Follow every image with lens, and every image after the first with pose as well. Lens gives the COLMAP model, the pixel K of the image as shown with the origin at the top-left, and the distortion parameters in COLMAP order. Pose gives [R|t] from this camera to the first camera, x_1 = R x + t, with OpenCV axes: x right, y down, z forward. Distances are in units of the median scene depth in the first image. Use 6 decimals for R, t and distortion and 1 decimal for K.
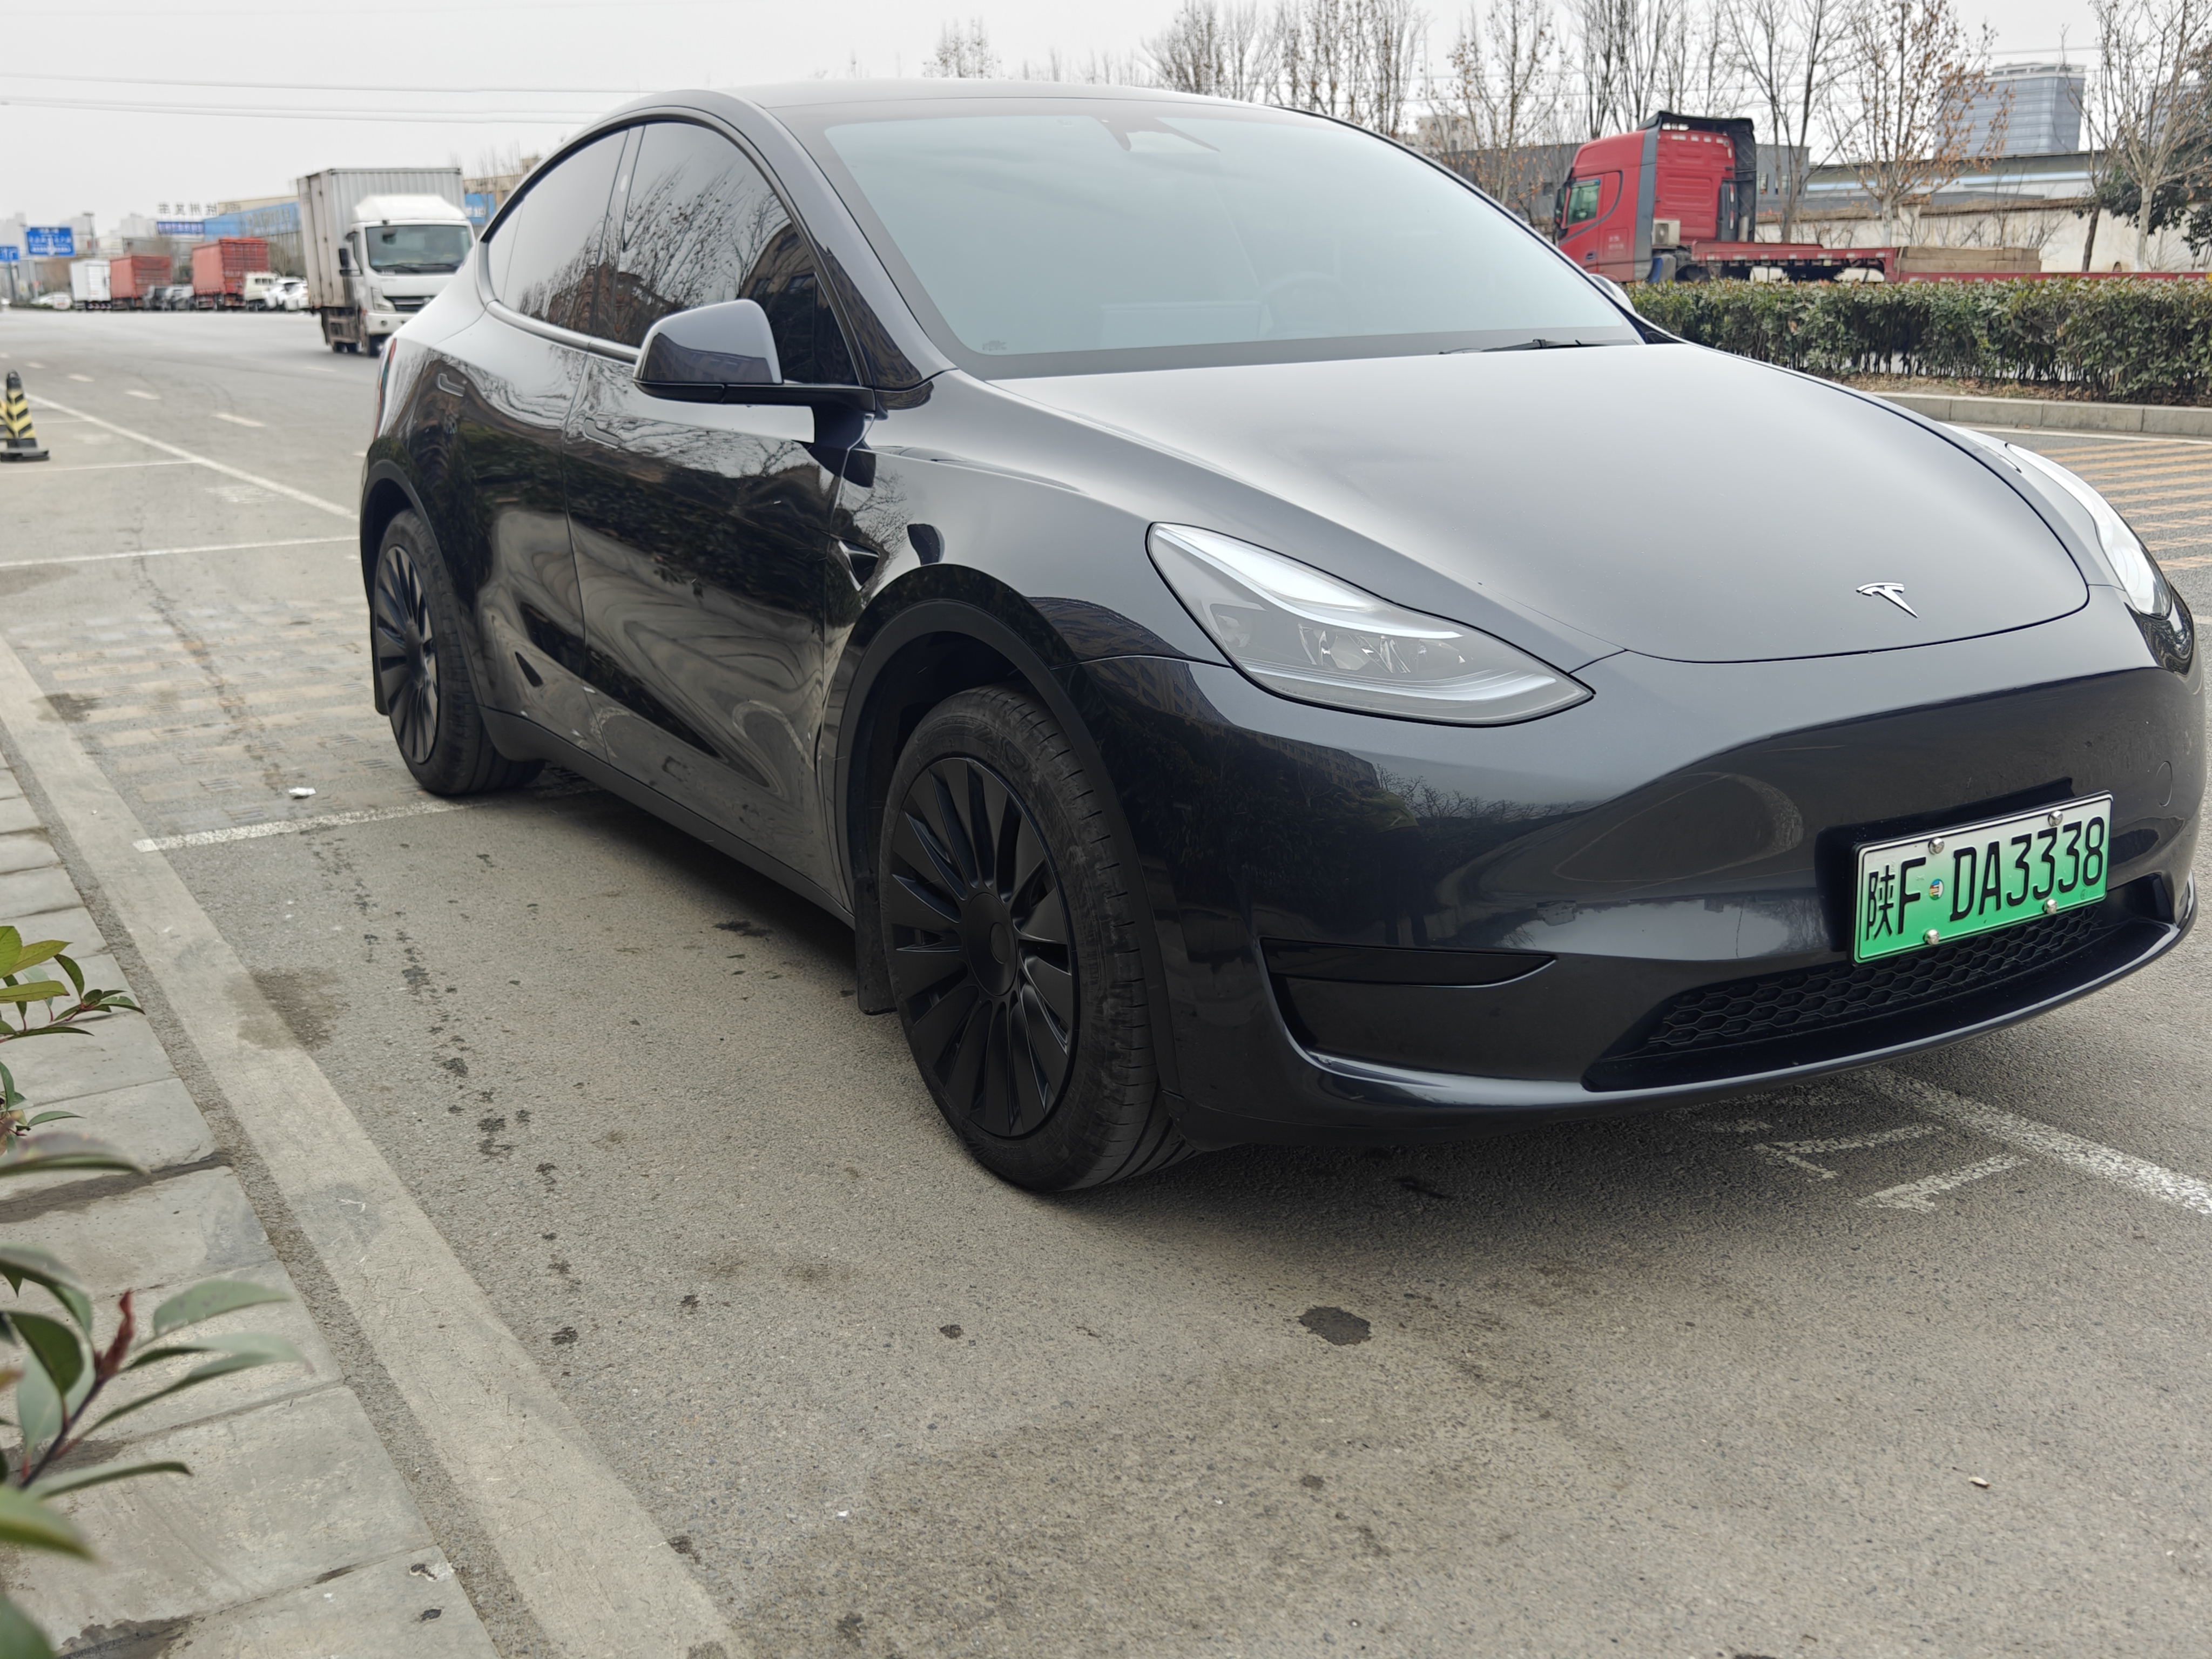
lens RADIAL K [[2217.4, 0, 1063.3], [0, 2217.4, 872.5], [0, 0, 1]] dist [-0.001568, 0.000000]
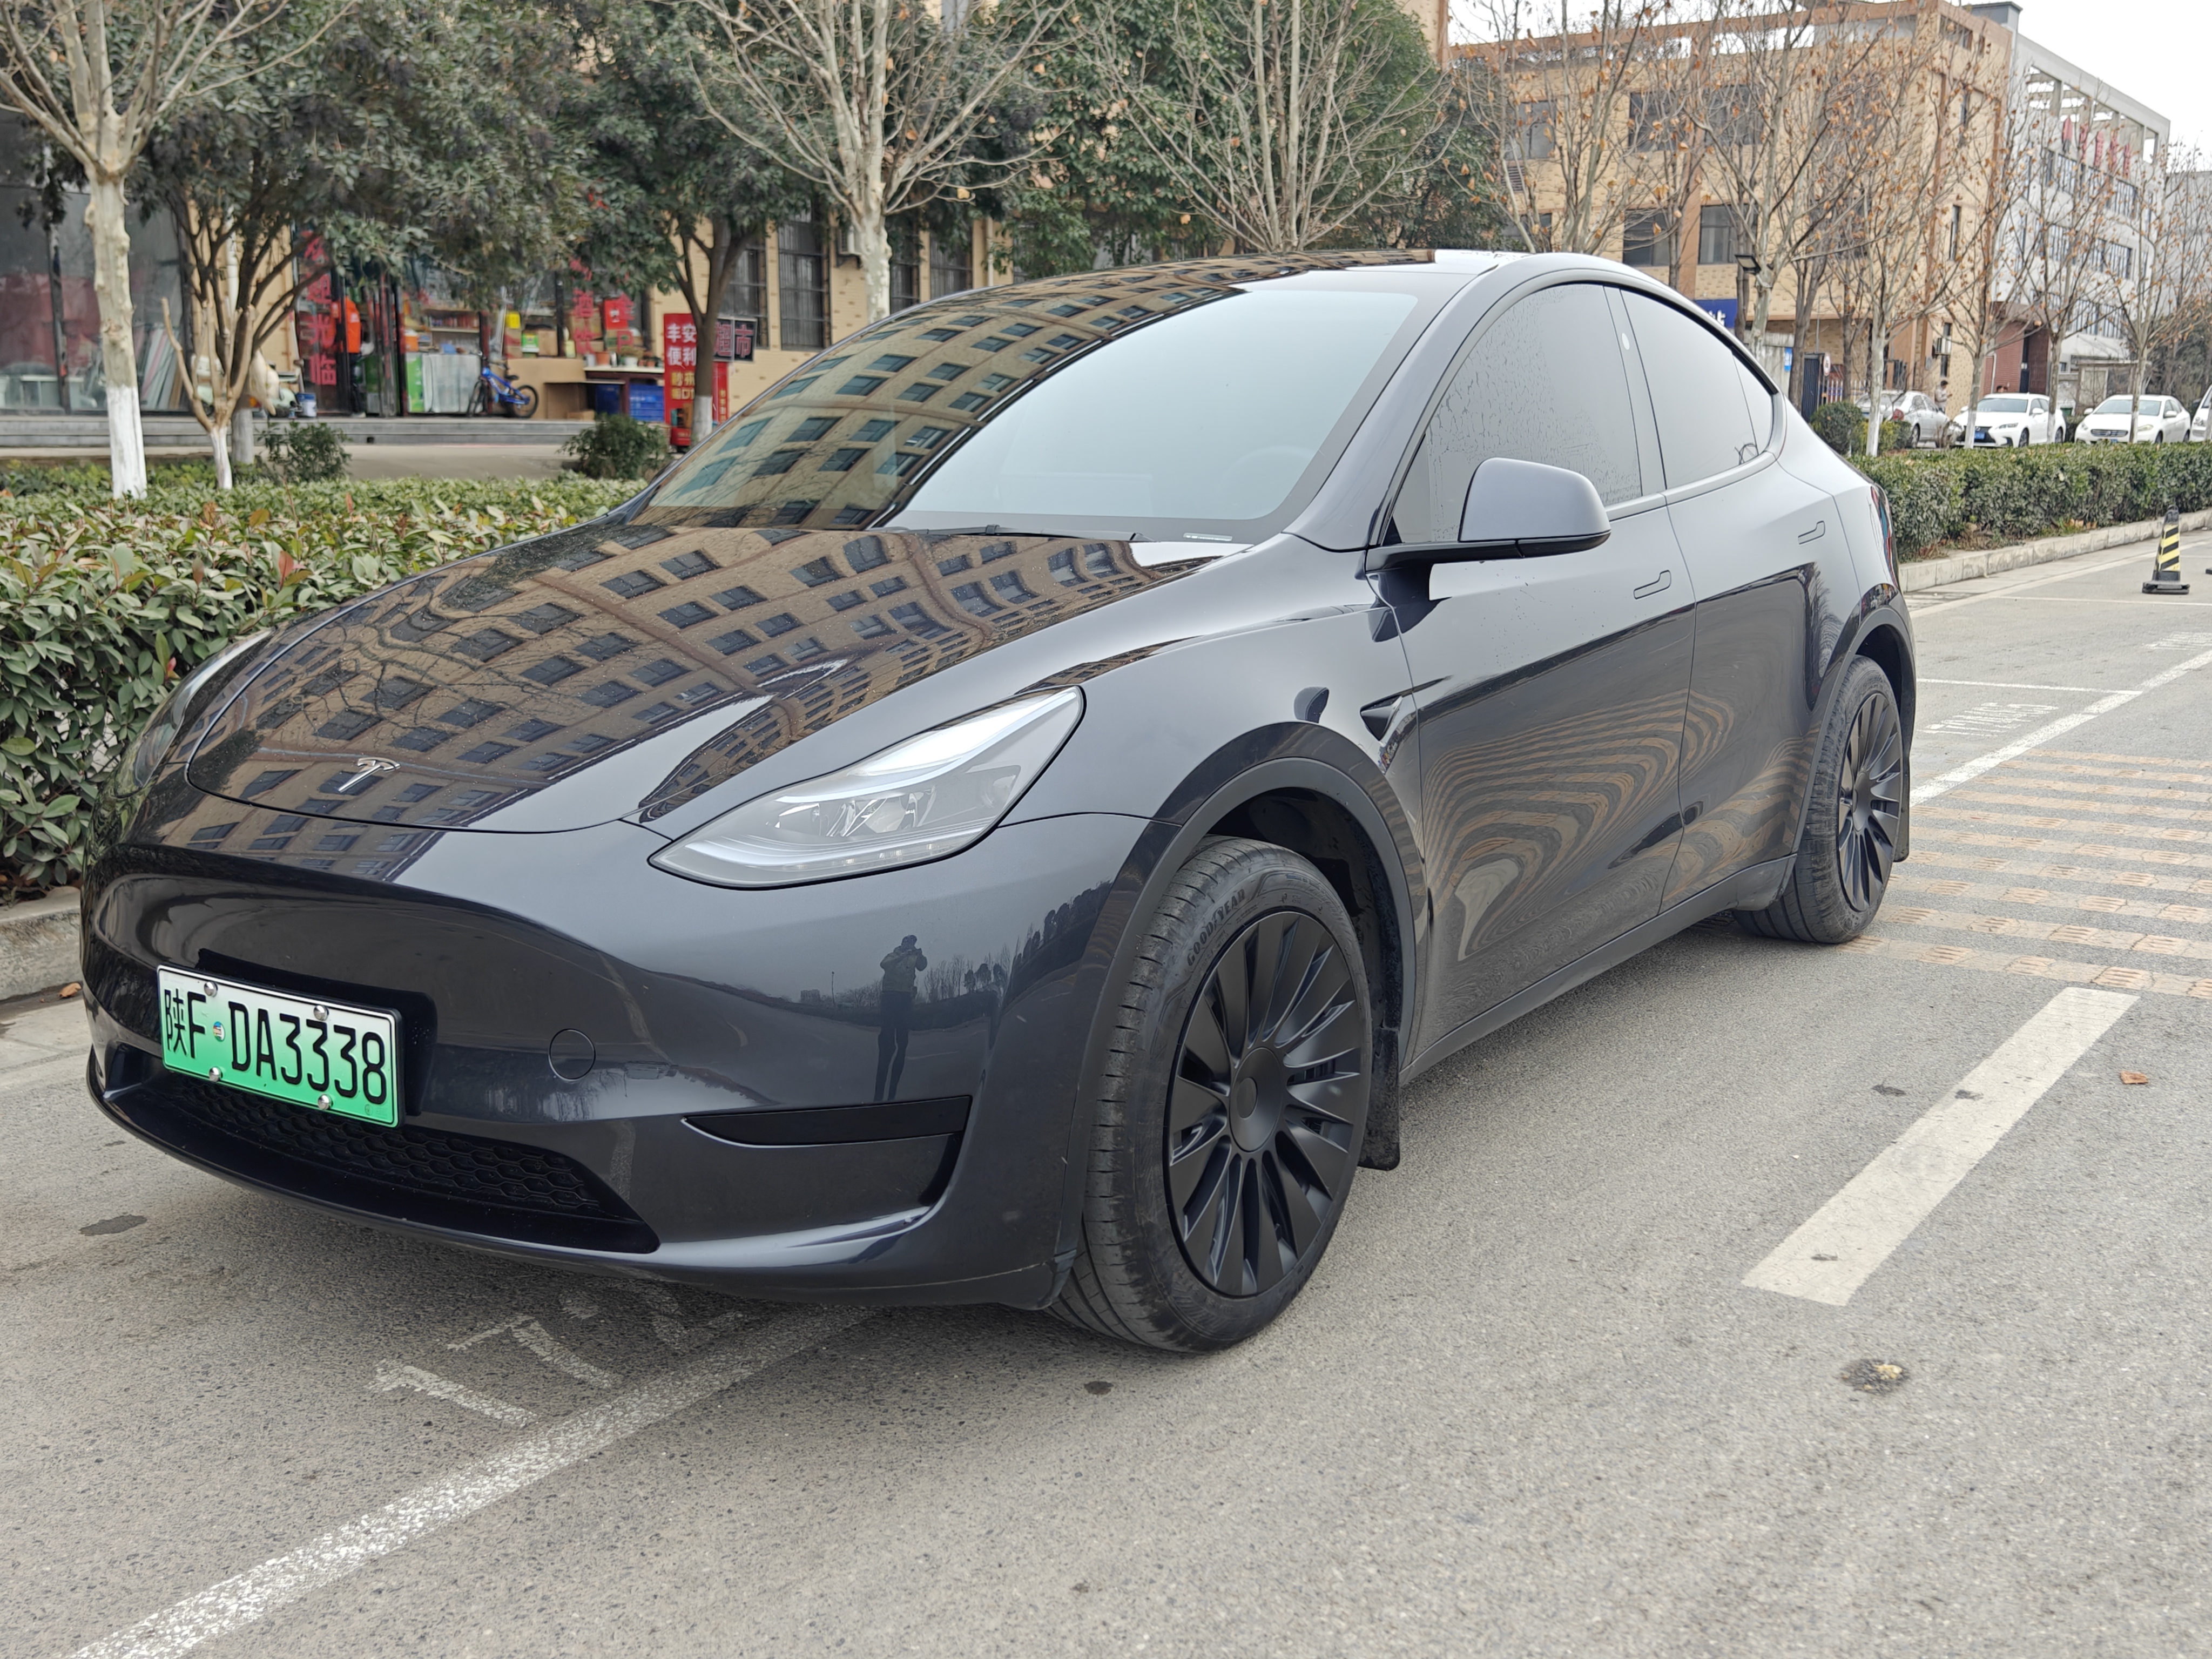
lens RADIAL K [[2217.4, 0, 1085.0], [0, 2217.4, 838.0], [0, 0, 1]] dist [-0.001568, 0.000000]
pose [[0.424720, 0.183976, -0.886434, 1.479031], [-0.243762, 0.966213, 0.083739, -0.270087], [0.871890, 0.180514, 0.455217, 0.845123]]
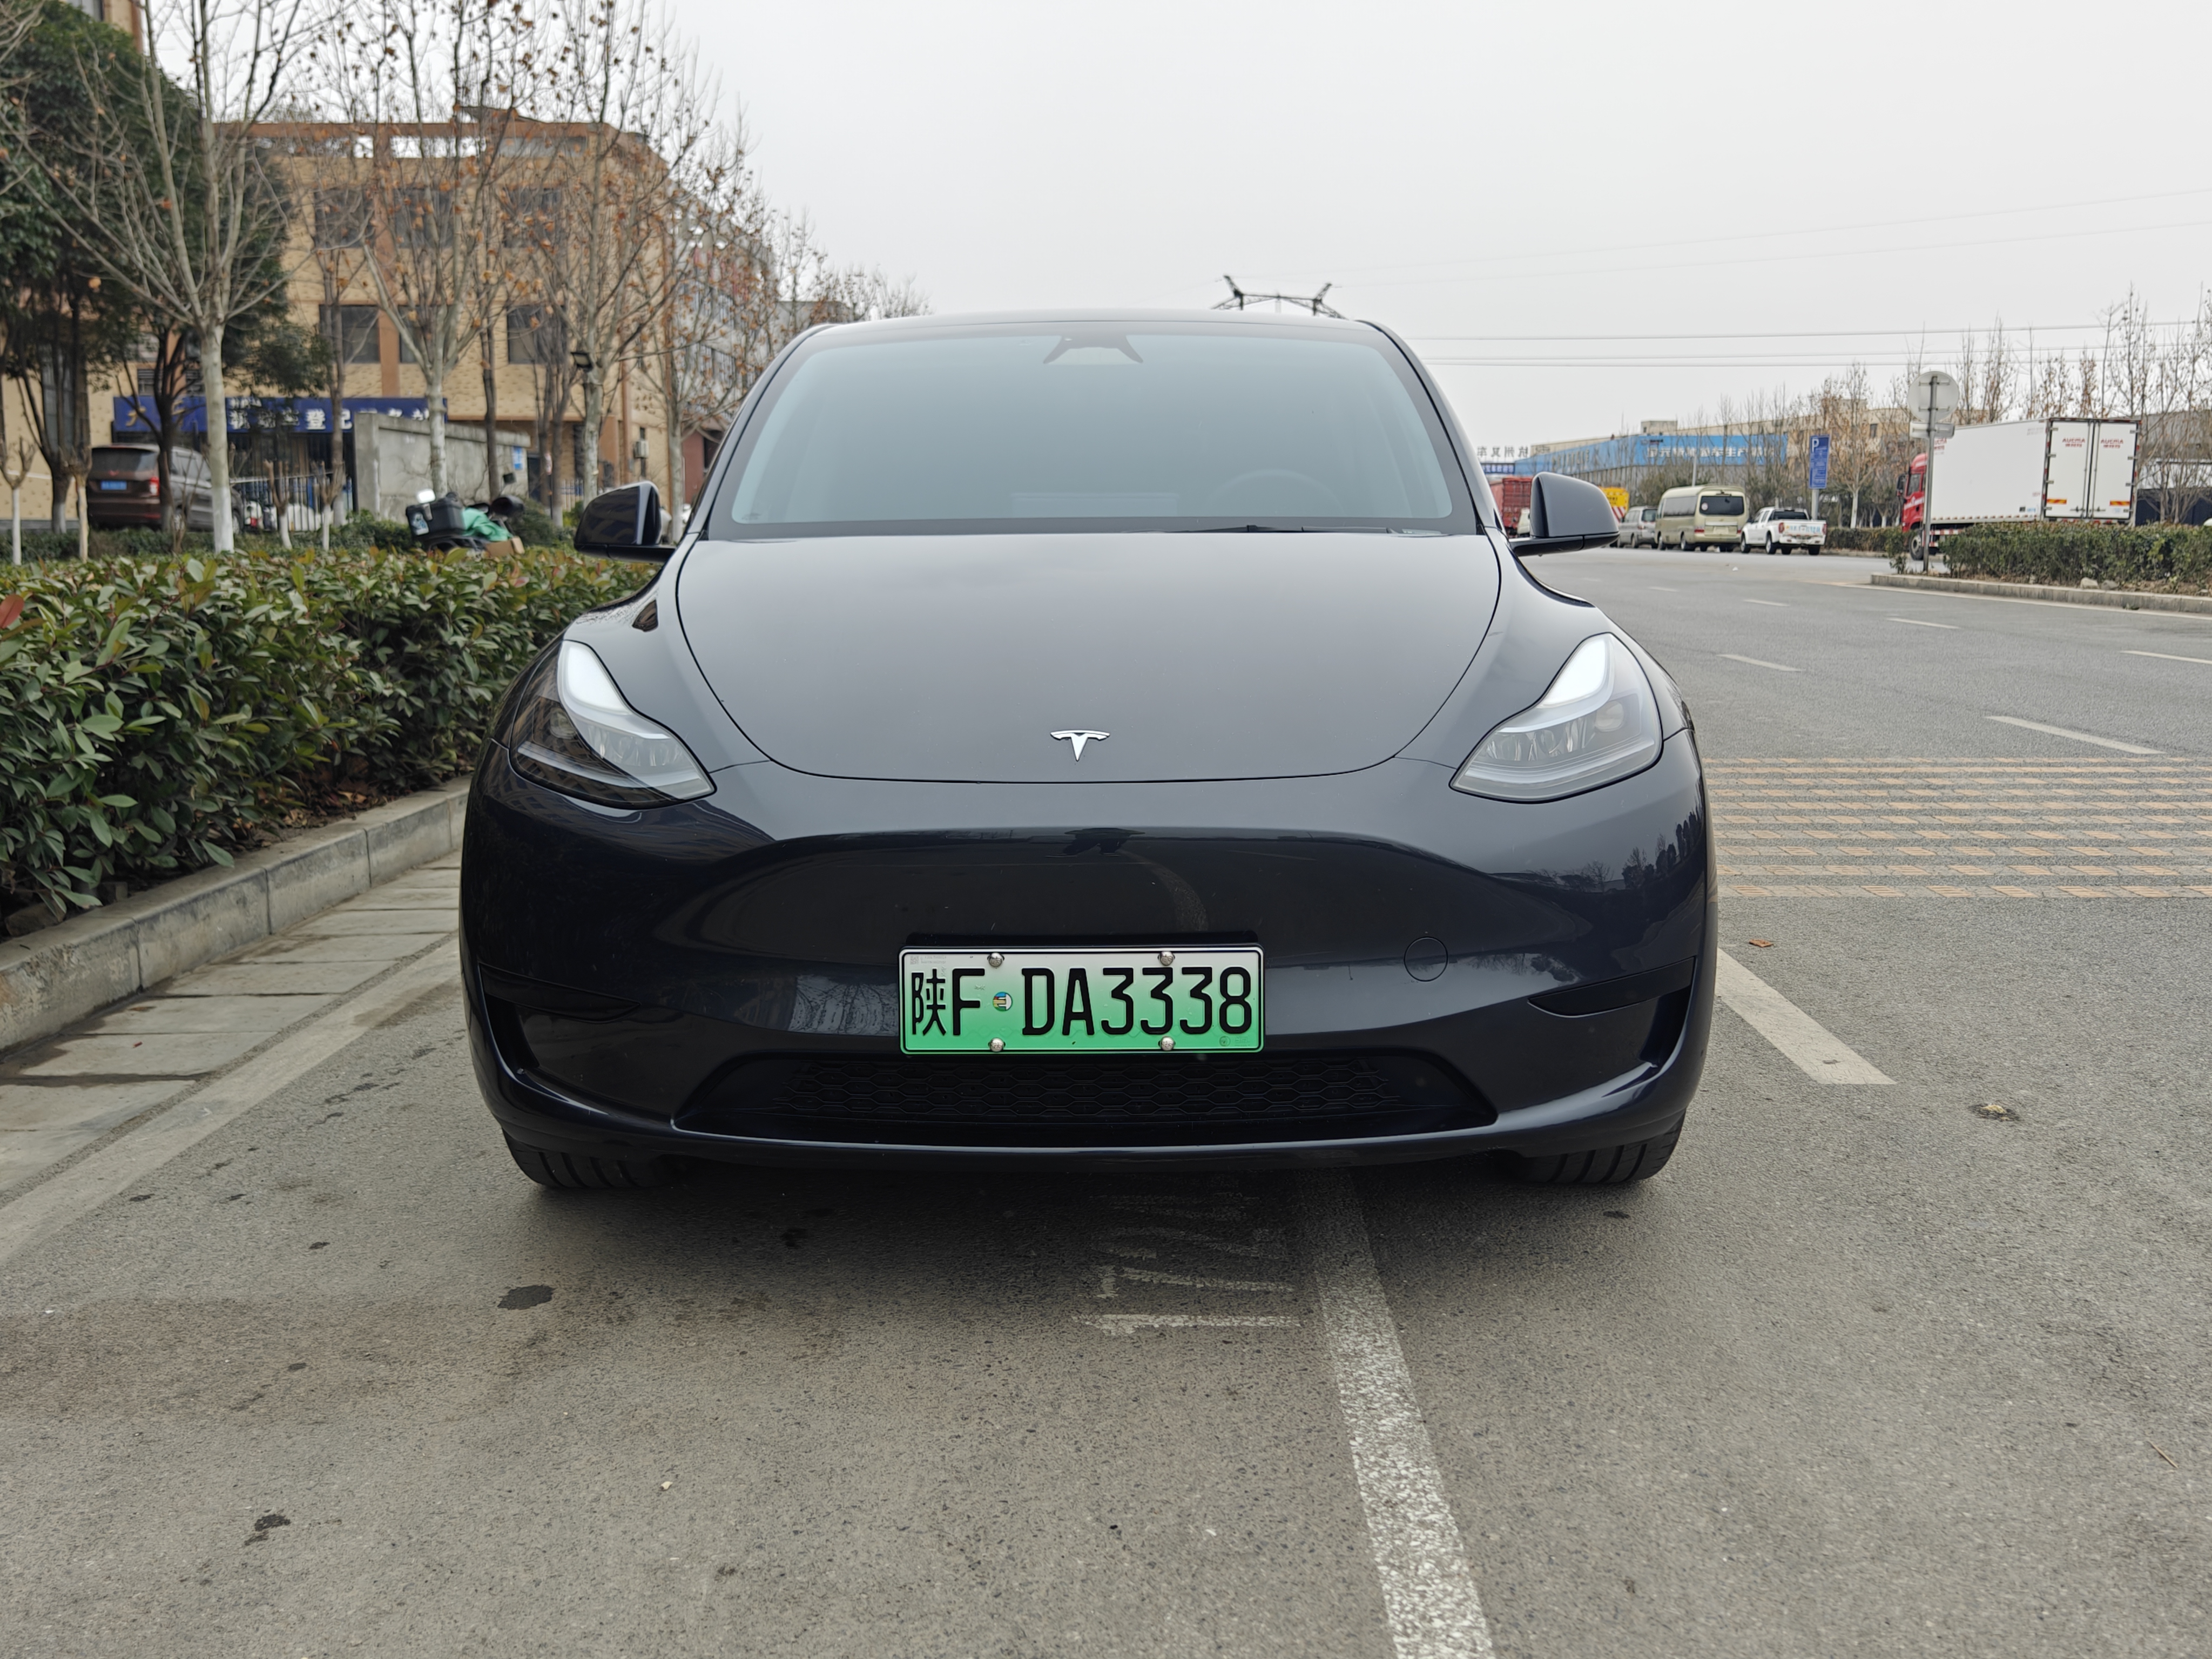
lens RADIAL K [[2217.4, 0, 1100.7], [0, 2217.4, 825.0], [0, 0, 1]] dist [-0.001568, 0.000000]
pose [[0.856941, 0.088048, -0.507838, 0.960894], [-0.150494, 0.985108, -0.083153, 0.005435], [0.492954, 0.147684, 0.857430, 0.079796]]
